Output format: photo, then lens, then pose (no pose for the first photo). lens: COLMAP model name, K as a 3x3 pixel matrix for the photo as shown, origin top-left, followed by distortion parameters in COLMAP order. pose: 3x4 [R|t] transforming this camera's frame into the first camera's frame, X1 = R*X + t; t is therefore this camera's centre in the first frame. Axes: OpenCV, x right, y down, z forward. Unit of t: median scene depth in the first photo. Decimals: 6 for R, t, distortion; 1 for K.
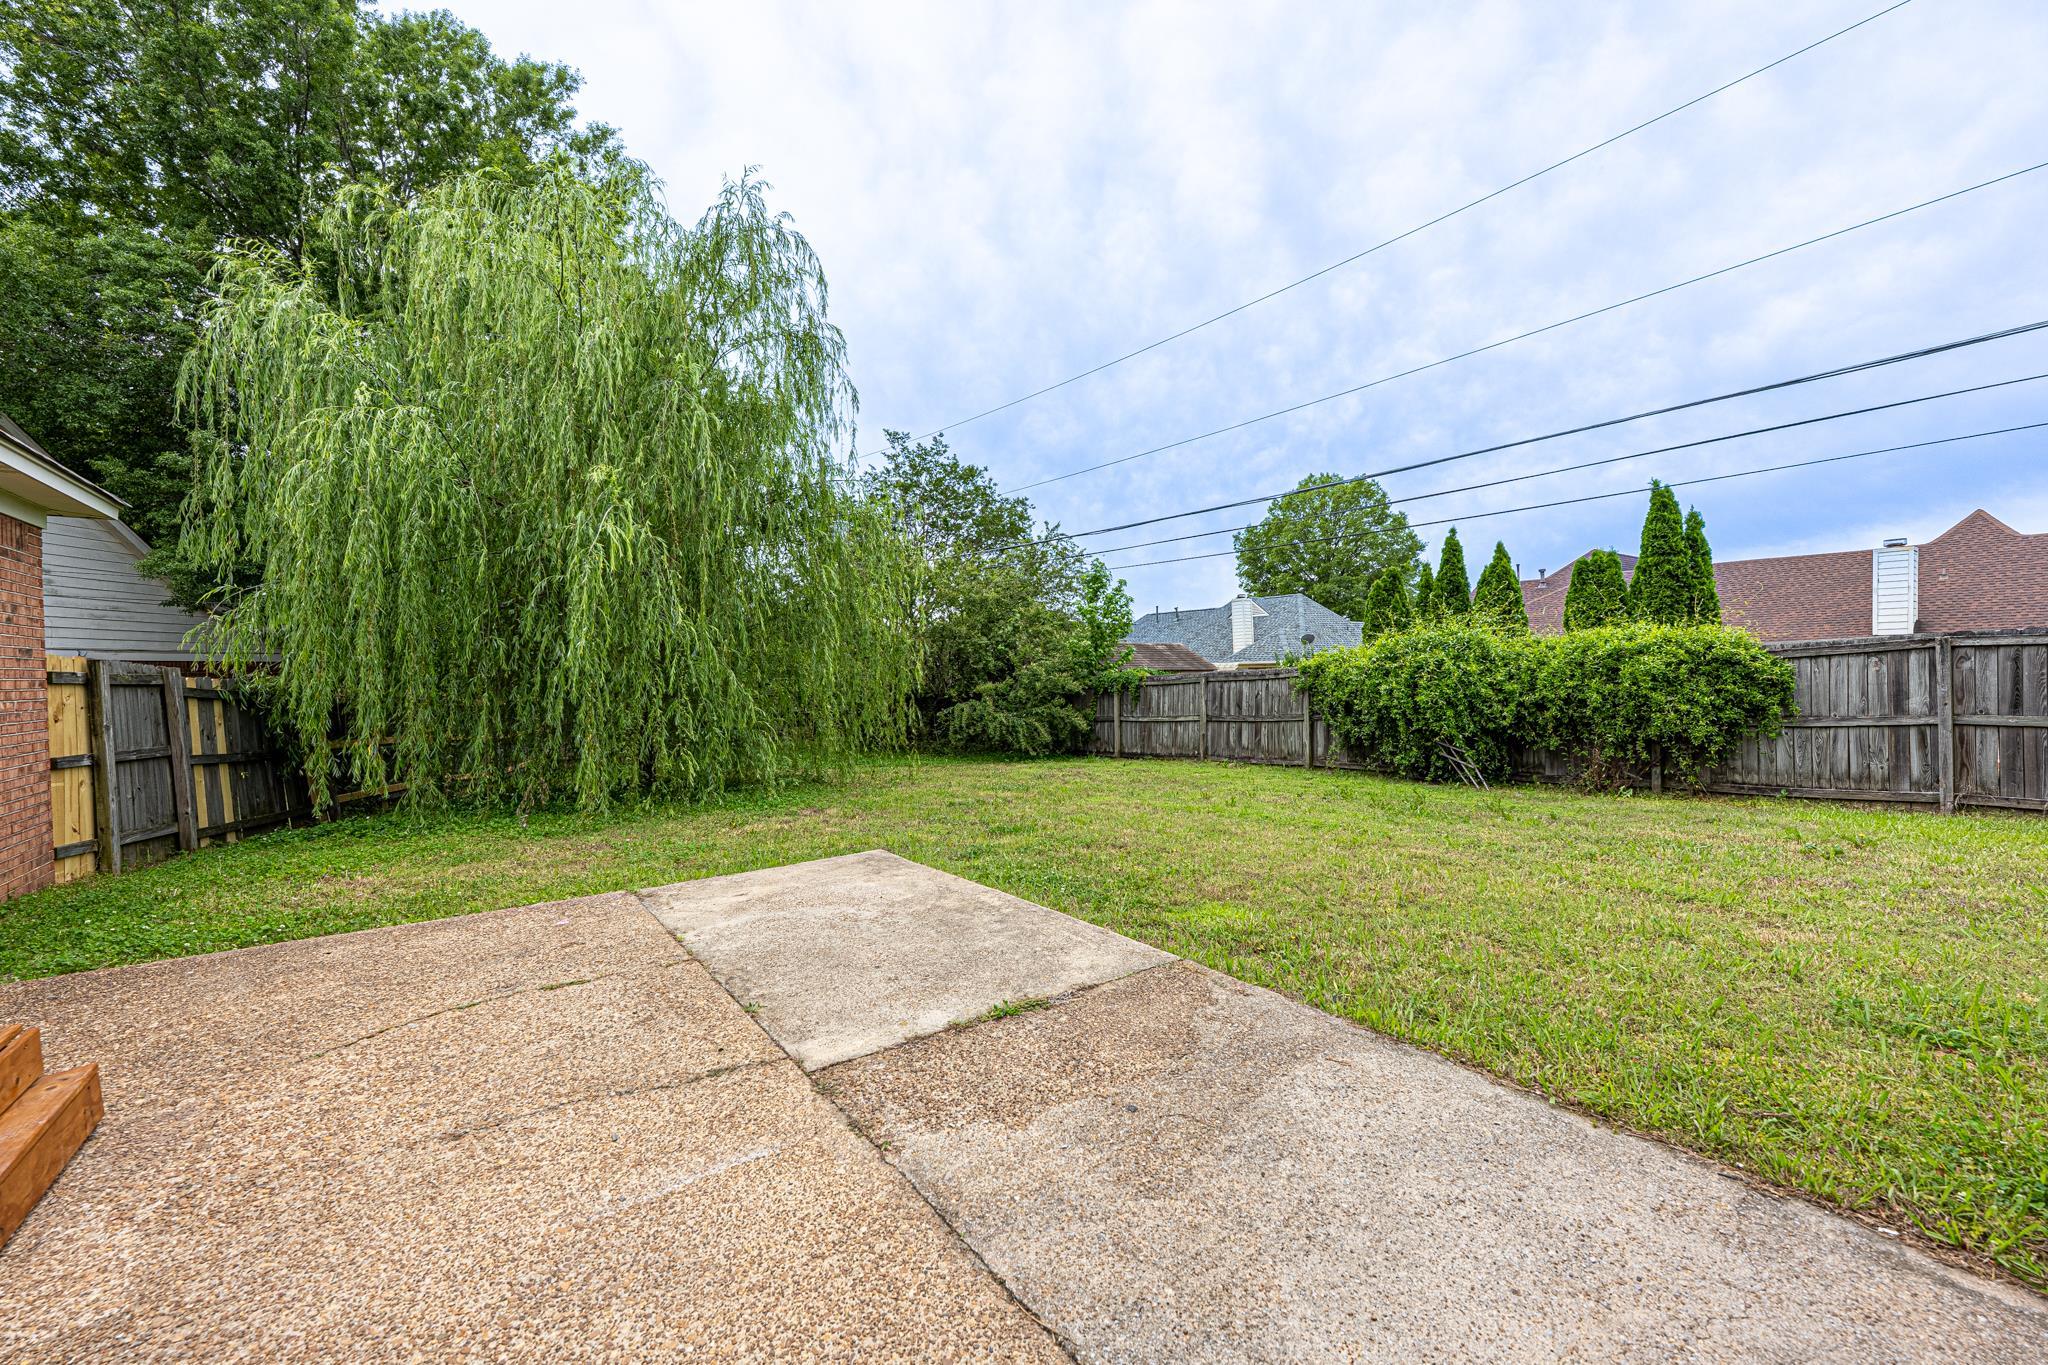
lens RADIAL K [[818.9, 0, 1021.5], [0, 818.9, 694.8], [0, 0, 1]] dist [-0.001626, -0.000570]
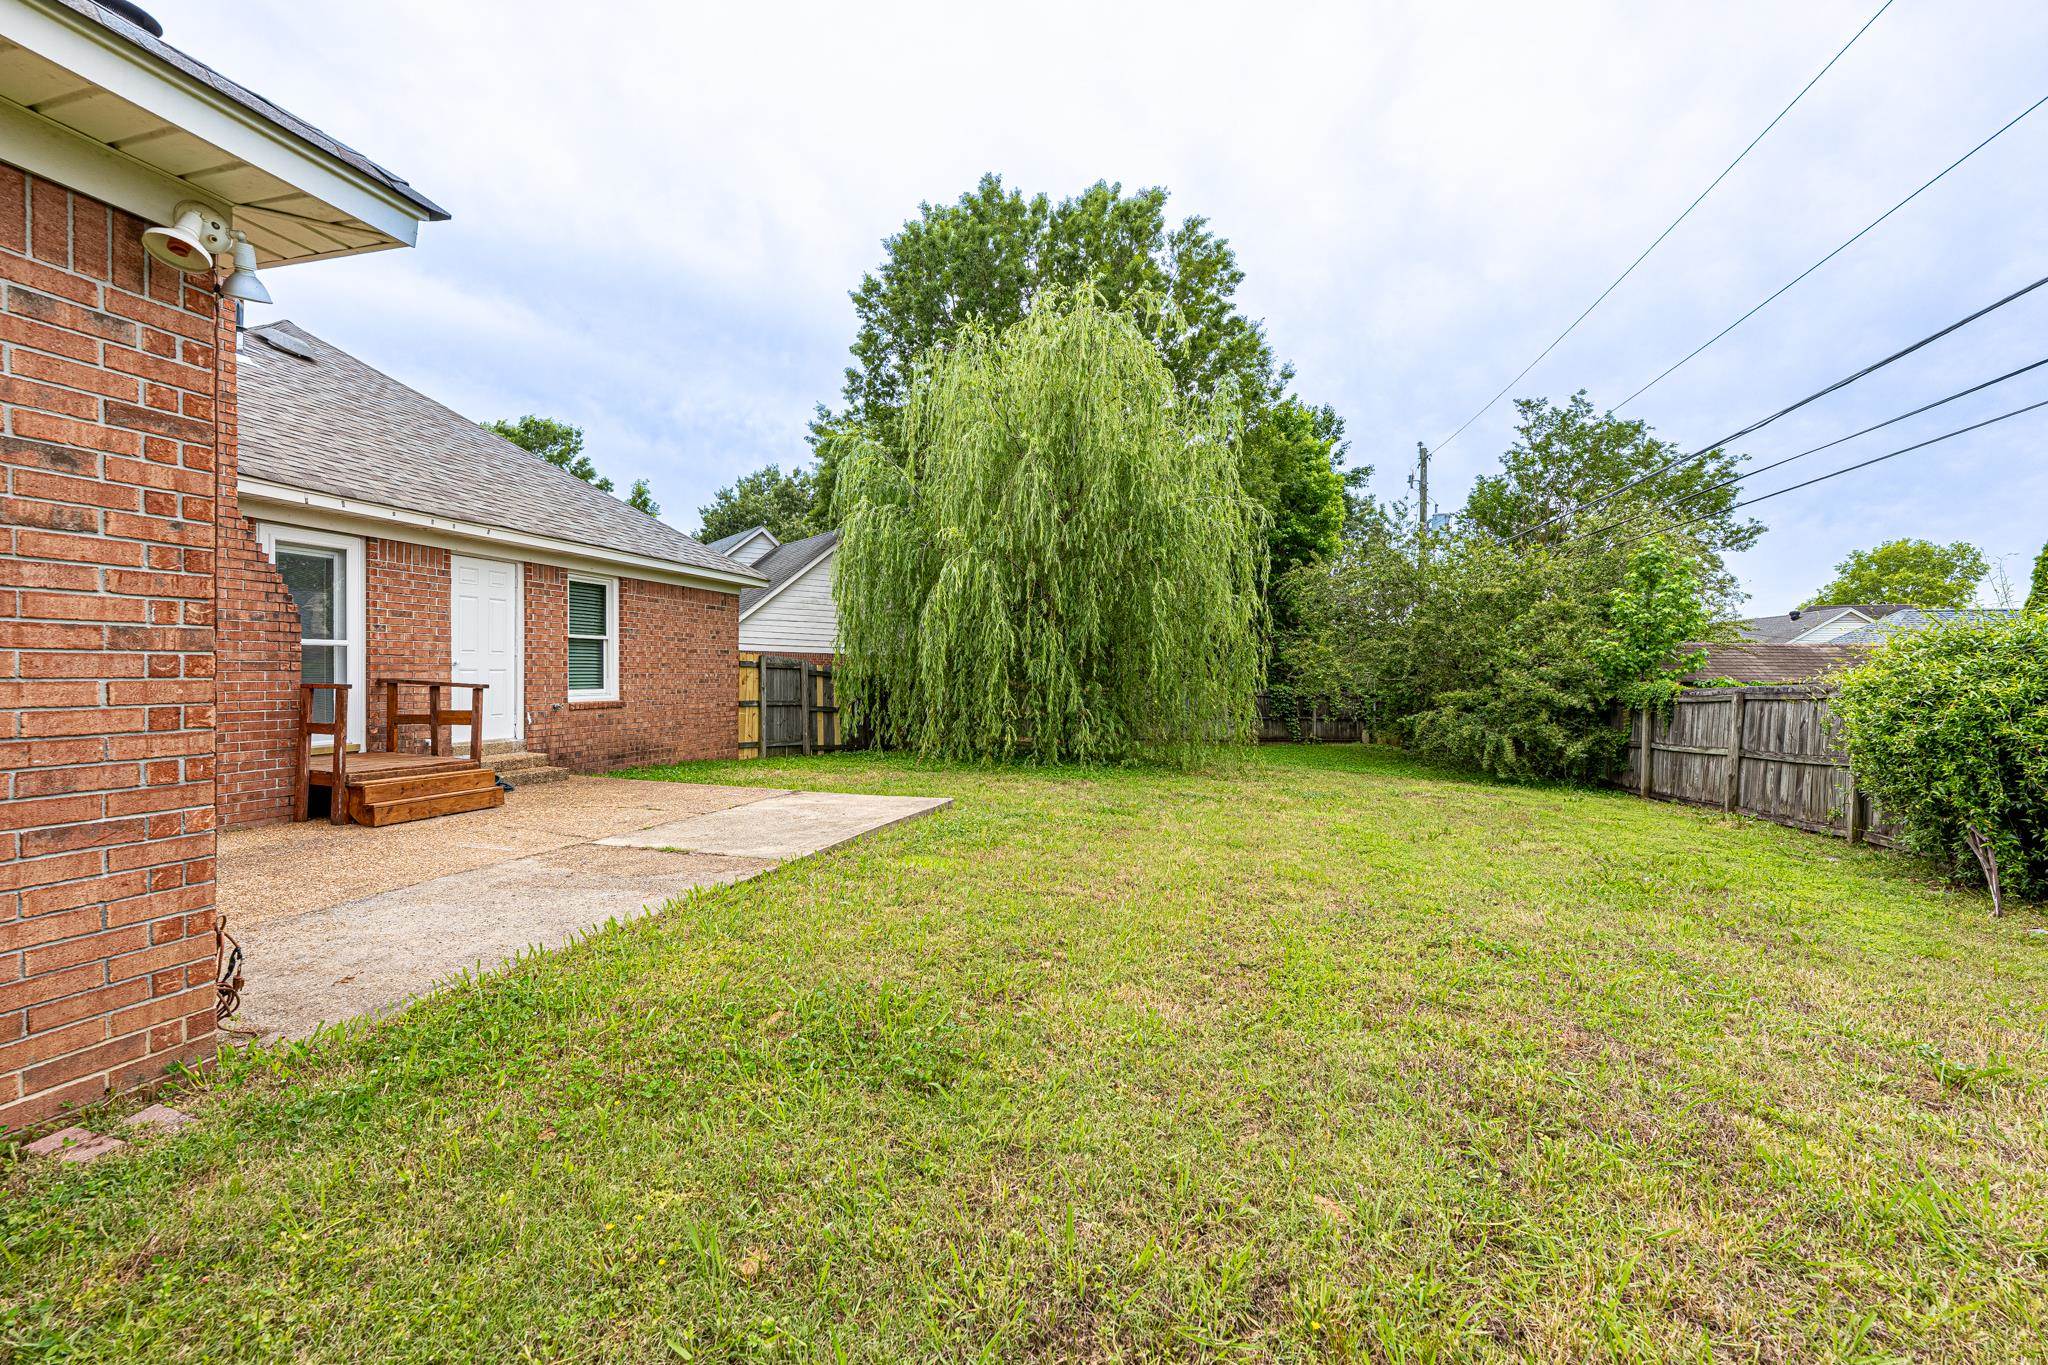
lens RADIAL K [[818.9, 0, 1015.1], [0, 818.9, 675.8], [0, 0, 1]] dist [-0.001626, -0.000570]
pose [[0.613202, 0.027613, -0.789443, 0.405076], [-0.045475, 0.998965, -0.000381, -0.008578], [0.788616, 0.036134, 0.613823, 0.098860]]
